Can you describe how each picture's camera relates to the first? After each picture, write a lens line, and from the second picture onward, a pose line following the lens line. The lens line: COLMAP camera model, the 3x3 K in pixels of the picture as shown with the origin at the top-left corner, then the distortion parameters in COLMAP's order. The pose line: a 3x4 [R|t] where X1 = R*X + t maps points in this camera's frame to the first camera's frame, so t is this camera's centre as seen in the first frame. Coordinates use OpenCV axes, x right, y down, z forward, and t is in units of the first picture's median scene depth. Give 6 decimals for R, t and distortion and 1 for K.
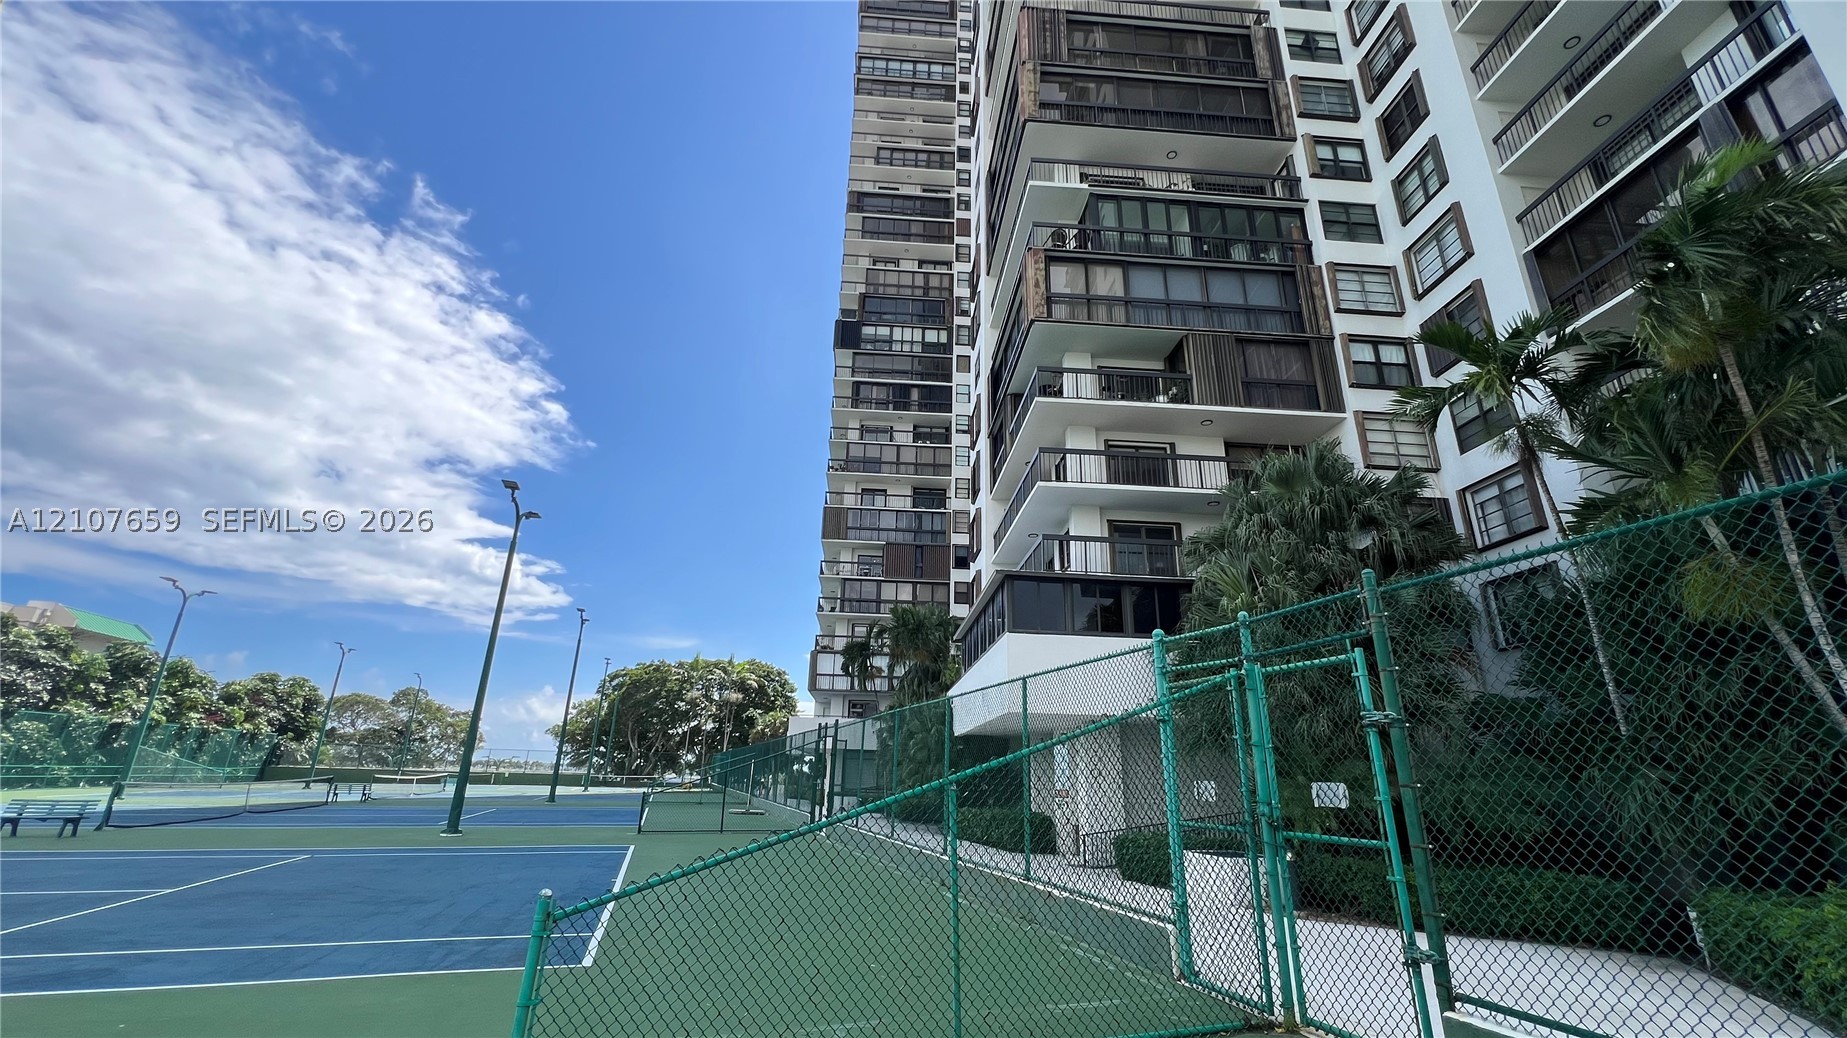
lens RADIAL K [[740.2, 0, 919.3], [0, 740.2, 512.2], [0, 0, 1]] dist [-0.002804, 0.000684]
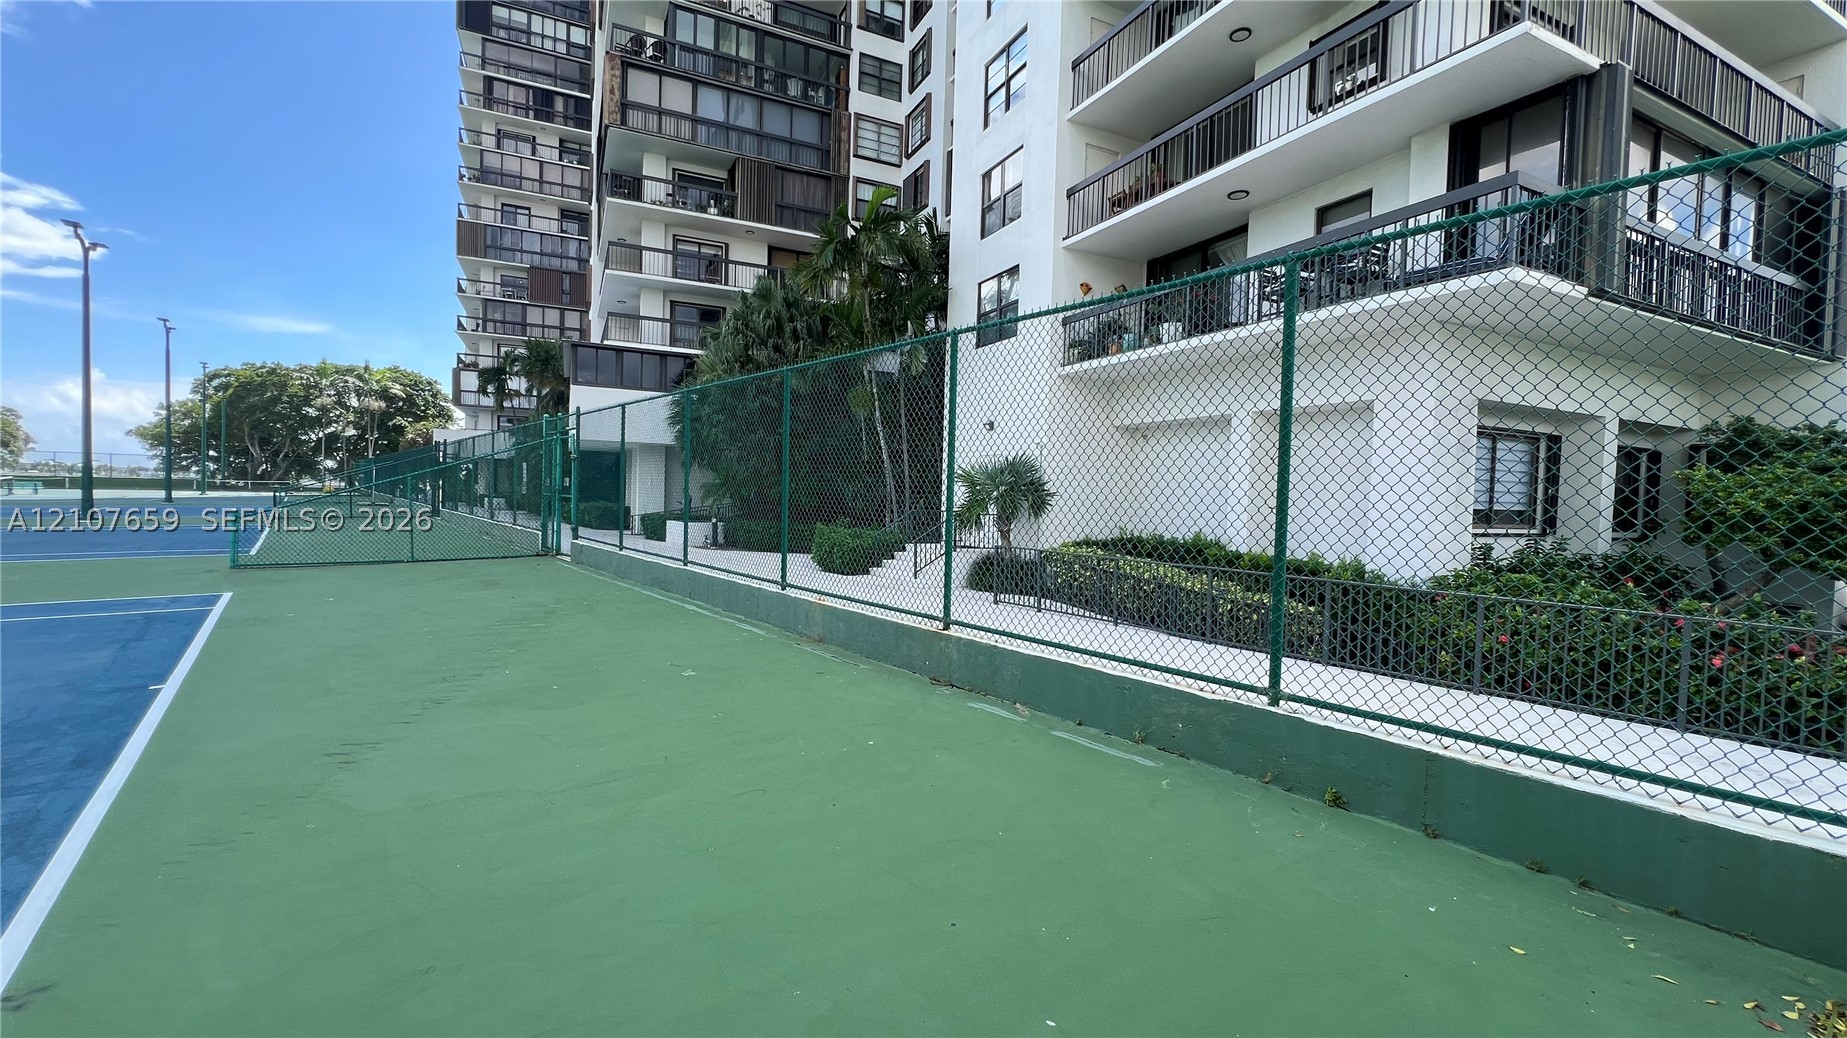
lens RADIAL K [[740.2, 0, 918.5], [0, 740.2, 513.4], [0, 0, 1]] dist [-0.002804, 0.000684]
pose [[0.929198, -0.010807, 0.369424, 0.075380], [-0.127562, 0.928767, 0.348022, -0.067819], [-0.346870, -0.370506, 0.861630, -0.199692]]
